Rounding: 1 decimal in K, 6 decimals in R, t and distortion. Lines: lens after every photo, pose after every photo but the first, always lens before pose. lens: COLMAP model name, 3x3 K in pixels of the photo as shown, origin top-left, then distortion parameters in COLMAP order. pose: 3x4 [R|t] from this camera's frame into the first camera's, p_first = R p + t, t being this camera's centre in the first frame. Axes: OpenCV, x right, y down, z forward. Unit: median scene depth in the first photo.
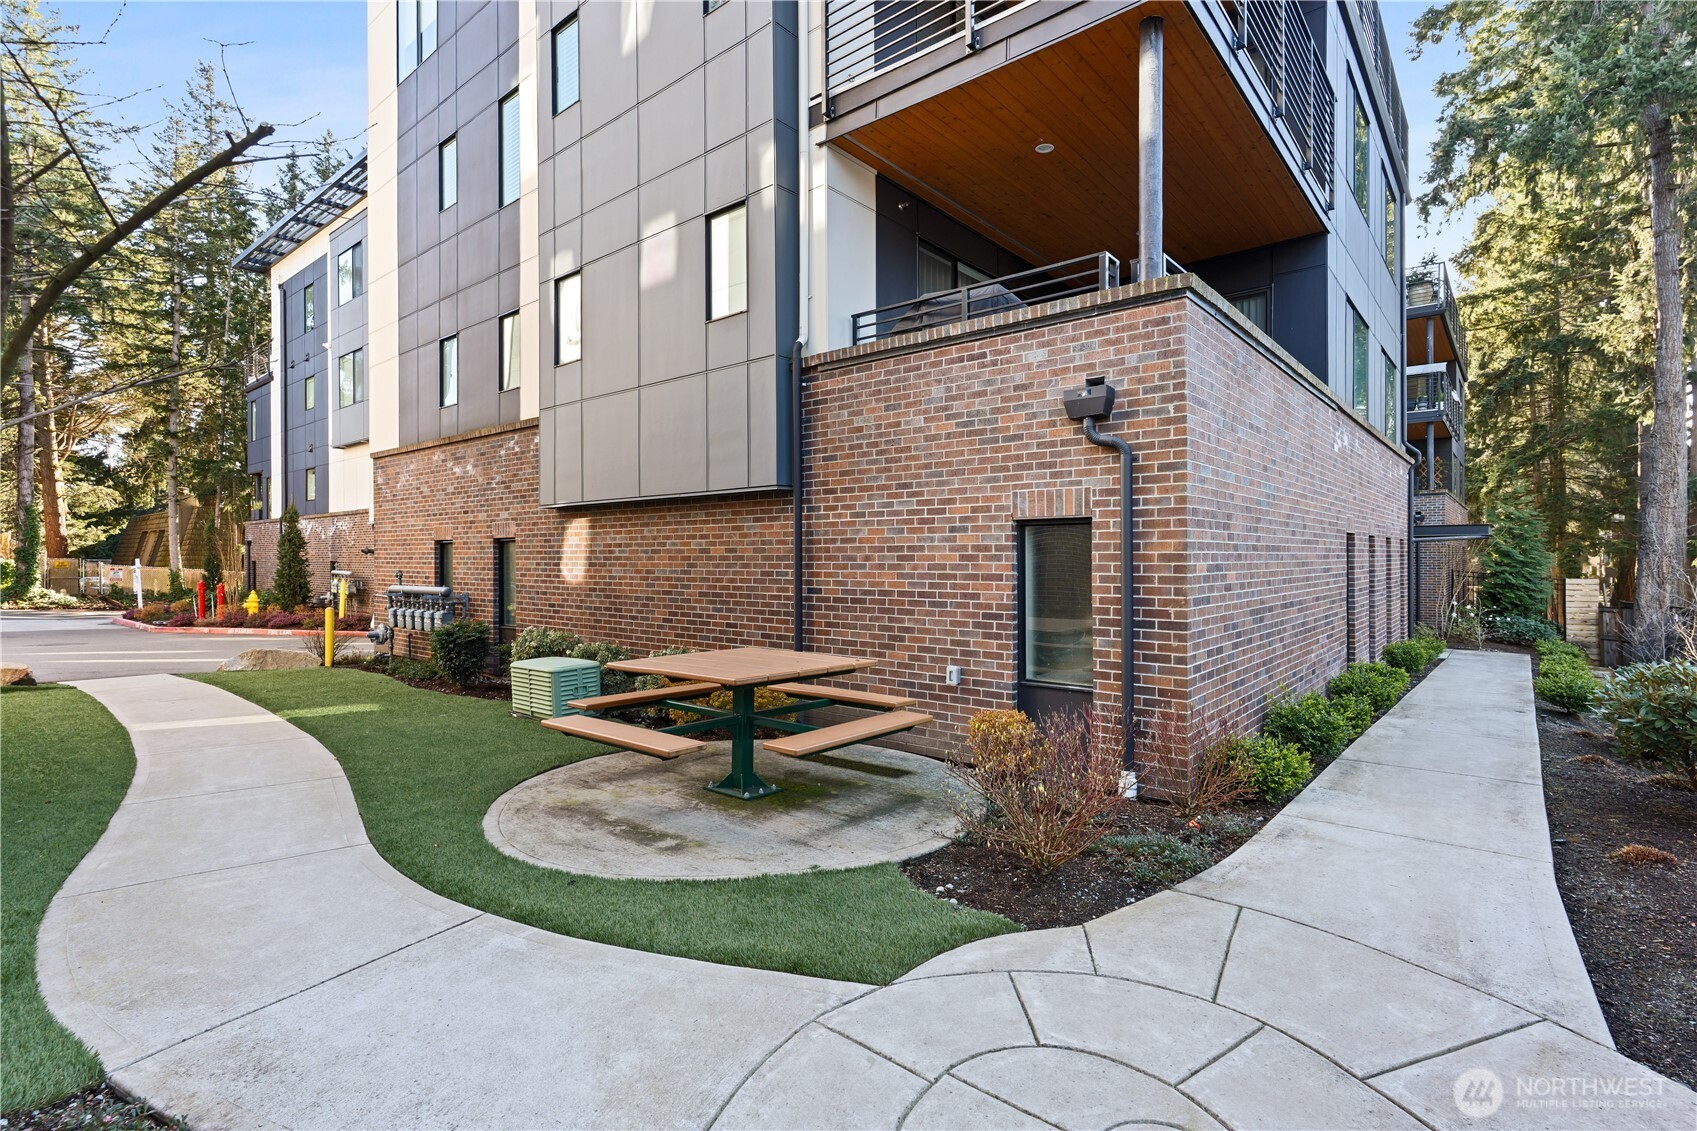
lens RADIAL K [[806.8, 0, 855.4], [0, 806.8, 556.2], [0, 0, 1]] dist [0.001100, -0.000210]
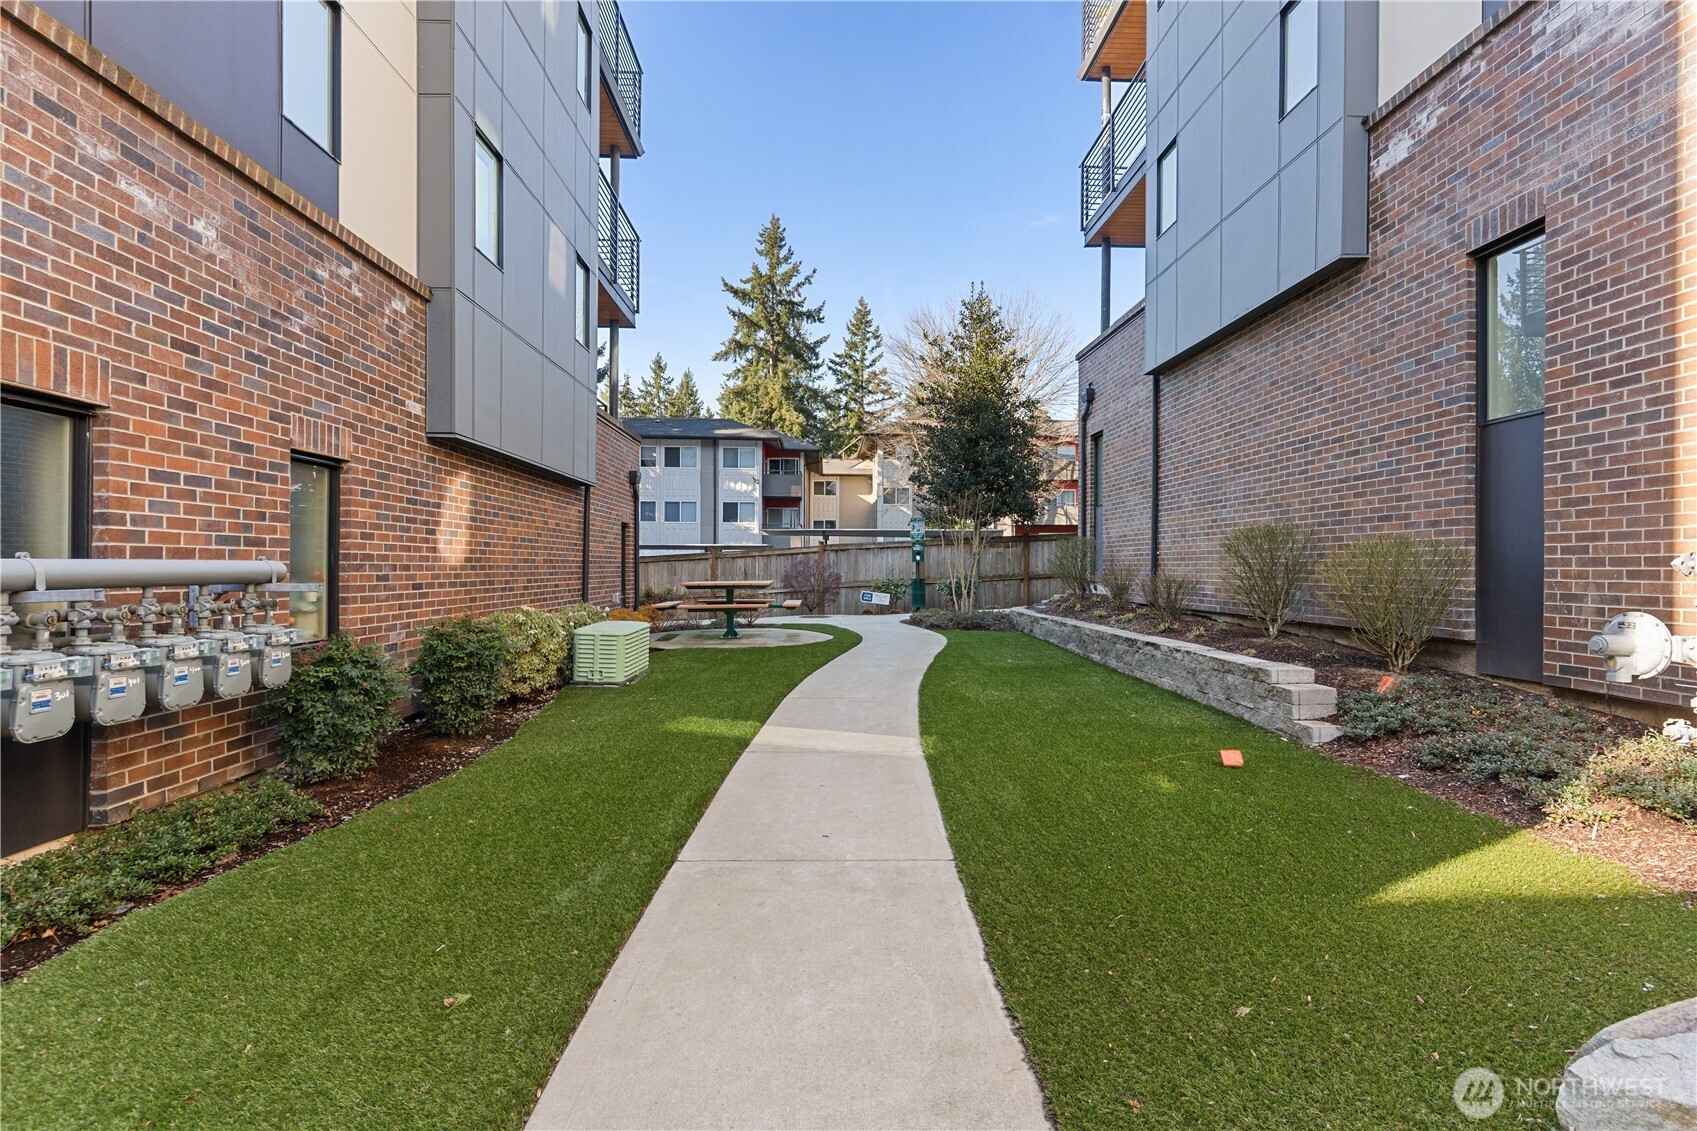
lens RADIAL K [[792.6, 0, 848.5], [0, 792.6, 565.5], [0, 0, 1]] dist [0.001865, 0.000146]
pose [[-0.664409, 0.000849, 0.747369, -1.732017], [-0.002003, 0.999994, -0.002916, 0.074561], [-0.747366, -0.003434, -0.664403, 1.892280]]
